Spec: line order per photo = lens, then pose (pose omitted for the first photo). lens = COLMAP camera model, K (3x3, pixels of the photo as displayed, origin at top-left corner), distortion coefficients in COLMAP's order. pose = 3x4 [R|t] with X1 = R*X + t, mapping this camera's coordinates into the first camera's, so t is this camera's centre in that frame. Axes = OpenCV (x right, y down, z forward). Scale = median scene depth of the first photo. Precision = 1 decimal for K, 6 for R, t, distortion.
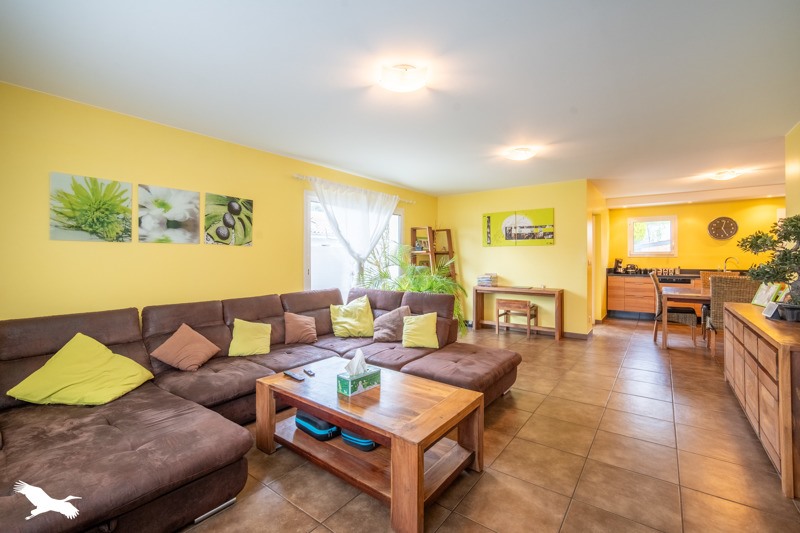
lens RADIAL K [[346.4, 0, 396.0], [0, 346.4, 263.0], [0, 0, 1]] dist [-0.005471, -0.000637]
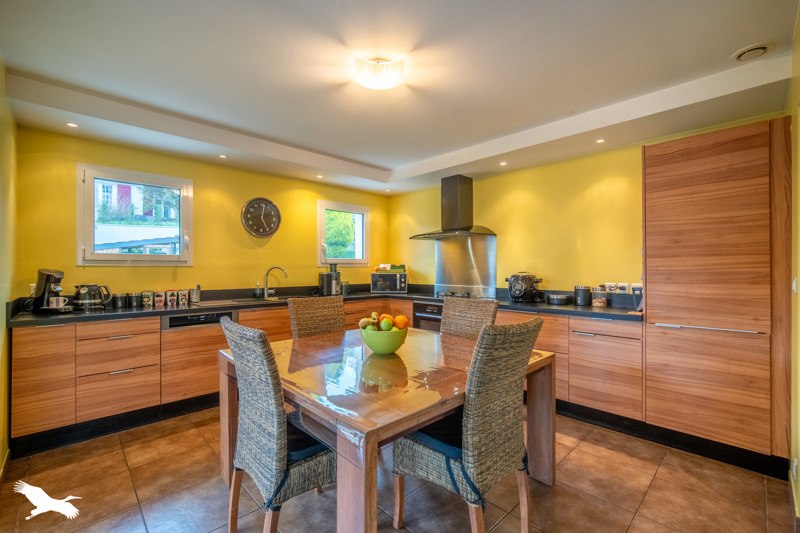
lens RADIAL K [[346.4, 0, 396.0], [0, 346.4, 268.2], [0, 0, 1]] dist [-0.005471, -0.000637]
pose [[0.168908, -0.003473, 0.985626, 0.371519], [0.006493, 0.999976, 0.002411, -0.013338], [-0.985610, 0.005992, 0.168927, 0.615522]]
